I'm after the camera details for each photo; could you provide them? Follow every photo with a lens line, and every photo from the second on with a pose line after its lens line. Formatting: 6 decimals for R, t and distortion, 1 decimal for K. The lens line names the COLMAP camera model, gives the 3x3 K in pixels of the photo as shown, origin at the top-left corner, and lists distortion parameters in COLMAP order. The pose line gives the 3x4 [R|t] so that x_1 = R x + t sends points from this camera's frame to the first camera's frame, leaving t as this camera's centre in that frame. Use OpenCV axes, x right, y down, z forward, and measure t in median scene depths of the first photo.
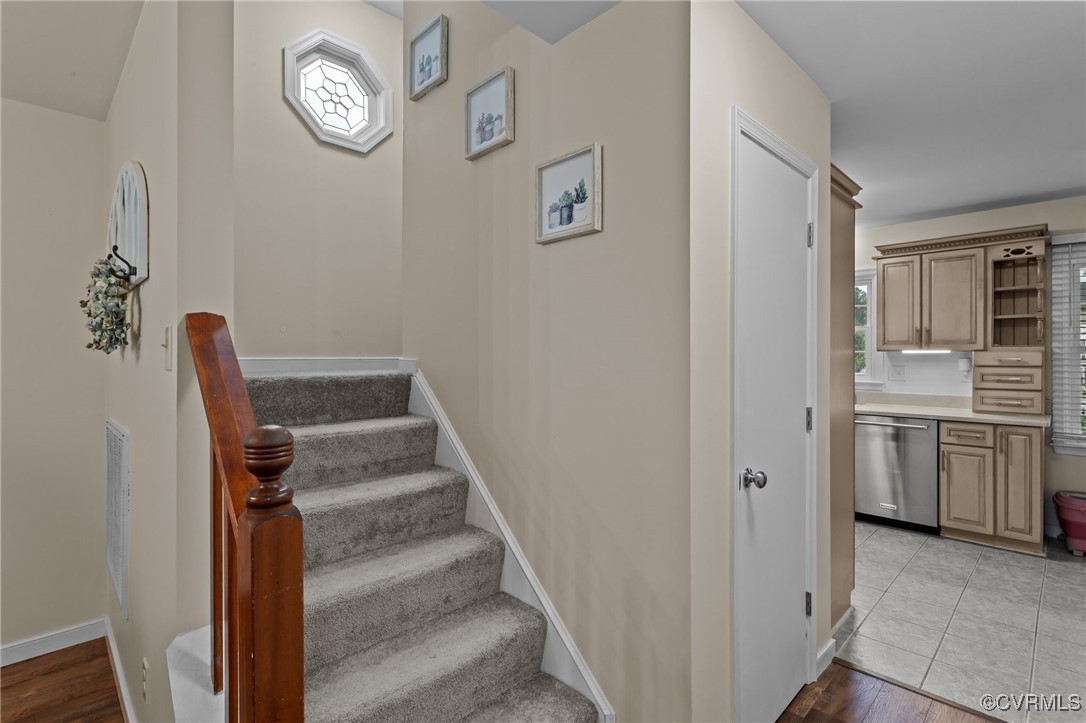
lens RADIAL K [[513.6, 0, 548.2], [0, 513.6, 356.0], [0, 0, 1]] dist [0.000084, 0.001236]
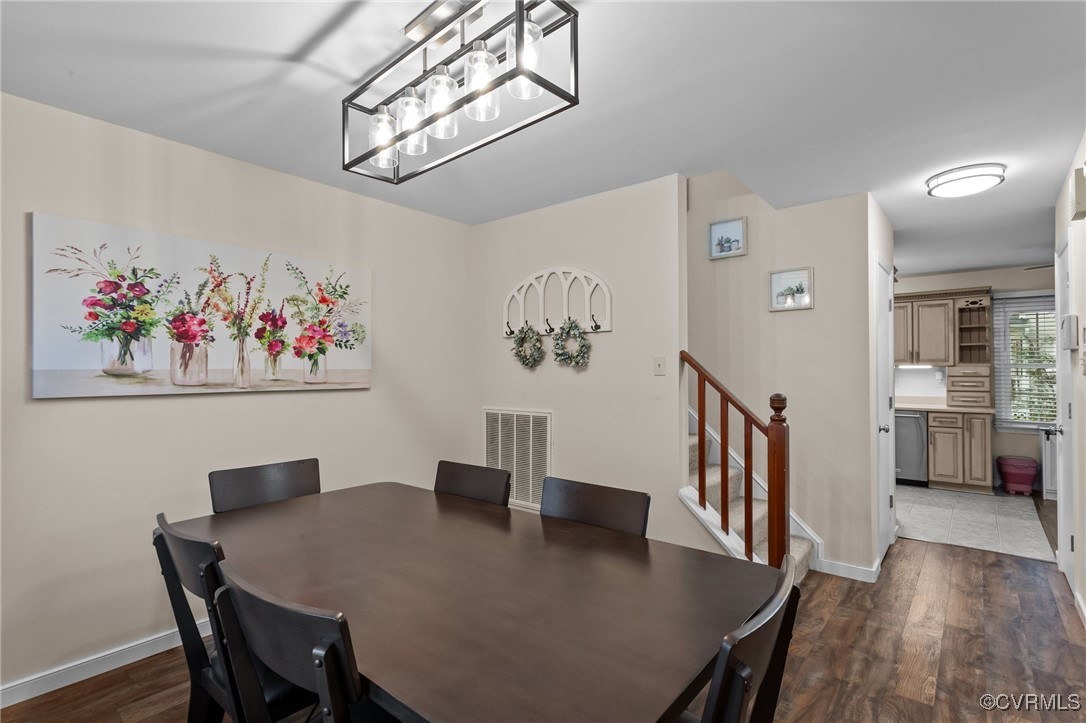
lens RADIAL K [[513.6, 0, 546.7], [0, 513.6, 365.7], [0, 0, 1]] dist [0.000084, 0.001236]
pose [[0.995576, -0.000260, 0.093964, -0.528356], [0.001289, 0.999940, -0.010888, 0.003375], [-0.093955, 0.010961, 0.995516, -0.432903]]
